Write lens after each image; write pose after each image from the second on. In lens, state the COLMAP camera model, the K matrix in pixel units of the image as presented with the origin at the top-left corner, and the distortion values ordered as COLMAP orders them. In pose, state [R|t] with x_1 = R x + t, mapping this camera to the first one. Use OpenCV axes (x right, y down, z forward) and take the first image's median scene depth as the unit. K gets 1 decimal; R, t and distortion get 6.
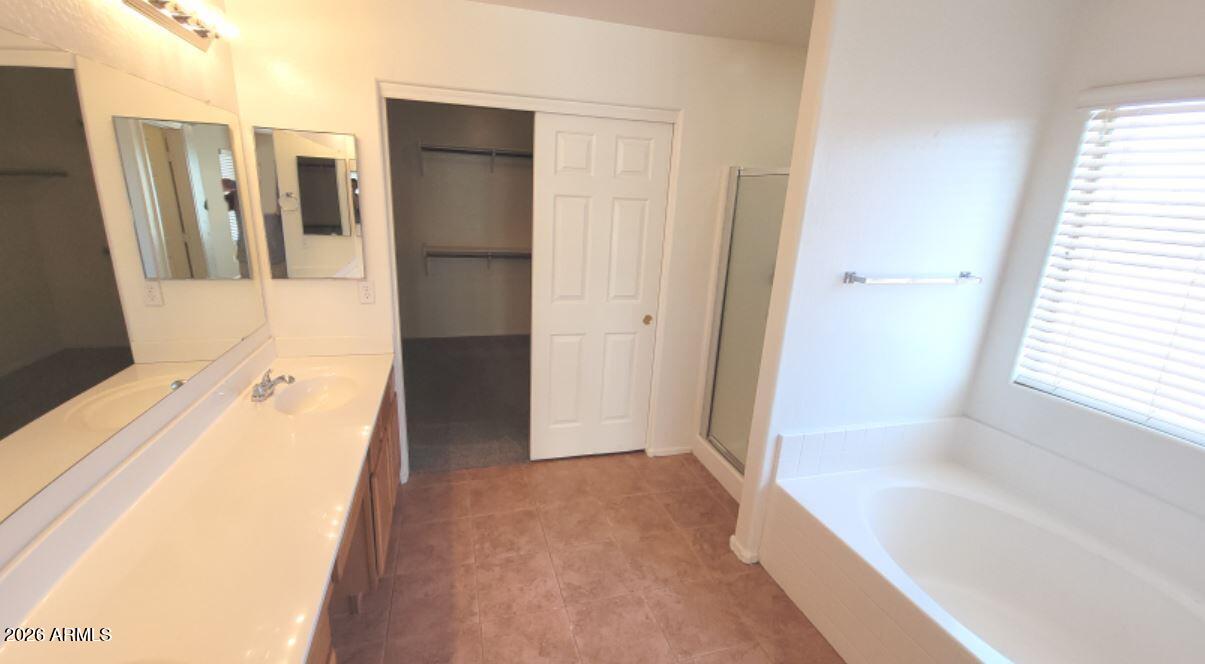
lens RADIAL K [[487.8, 0, 600.7], [0, 487.8, 330.8], [0, 0, 1]] dist [0.000958, -0.000283]
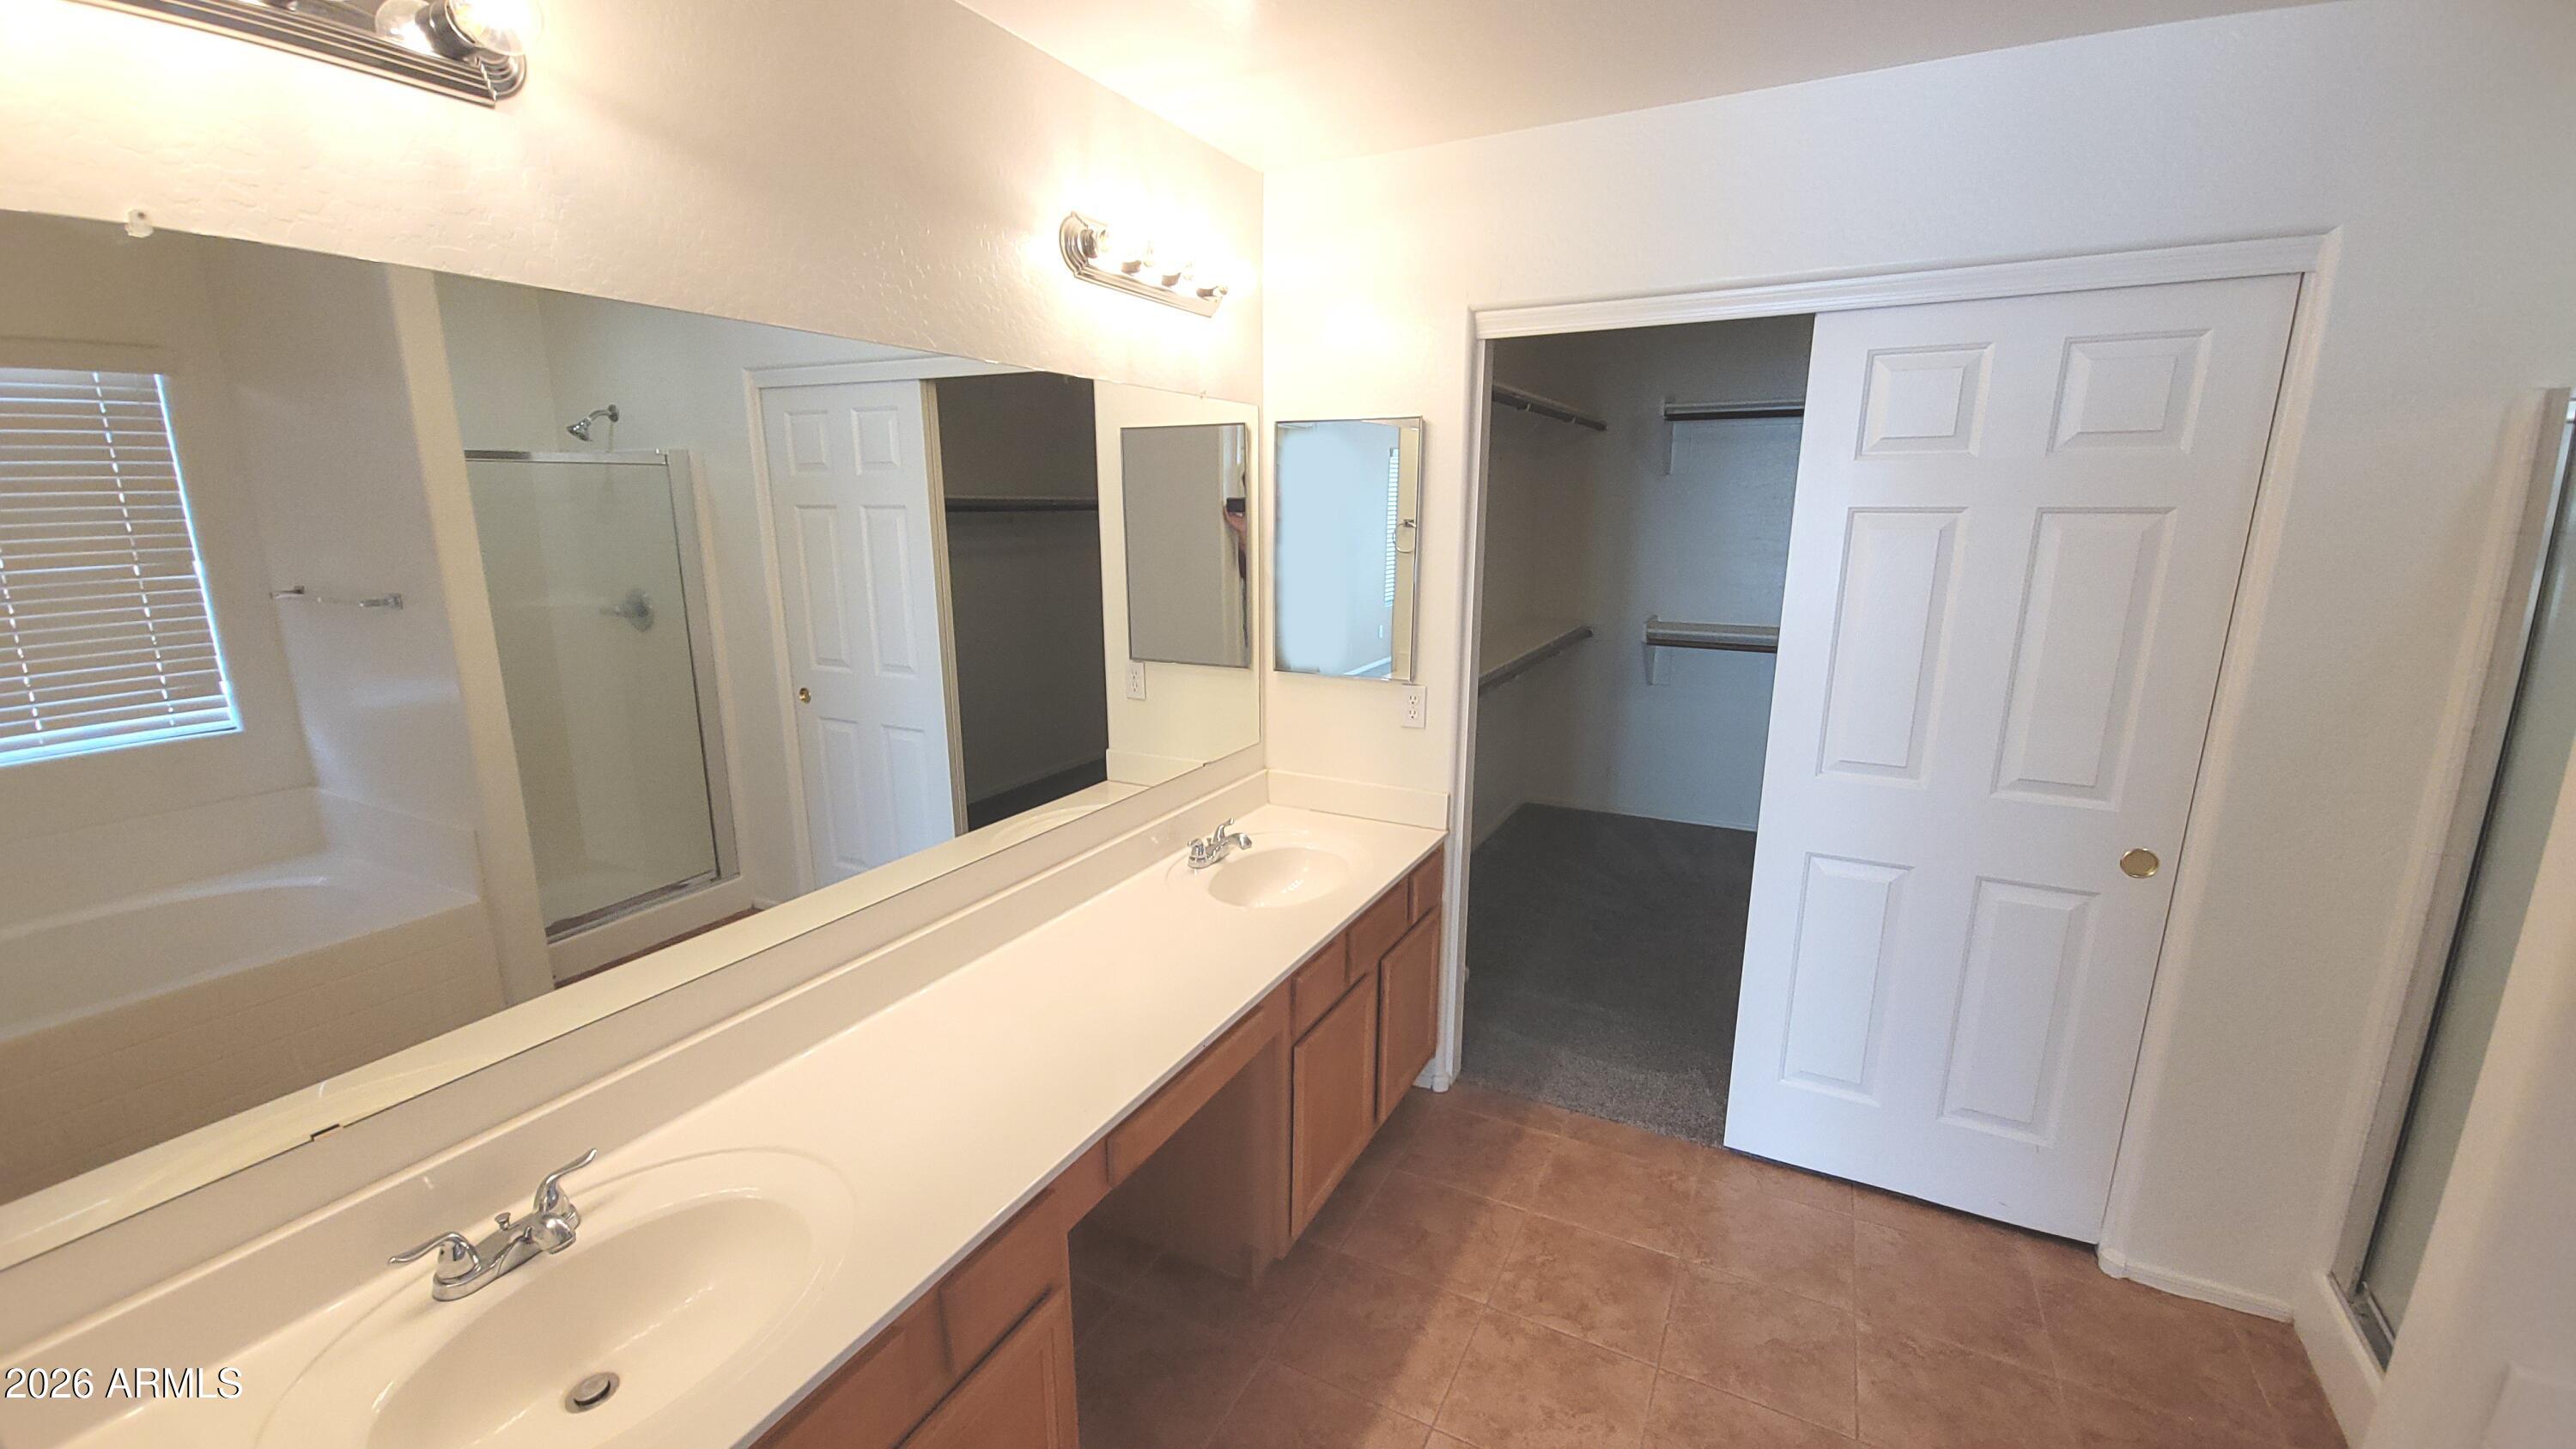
lens RADIAL K [[1052.7, 0, 1283.6], [0, 1052.7, 735.6], [0, 0, 1]] dist [-0.004169, -0.001486]
pose [[0.708181, 0.107796, -0.697753, 0.203751], [-0.149371, 0.988780, 0.001152, -0.026549], [0.690049, 0.103408, 0.716337, 0.082036]]
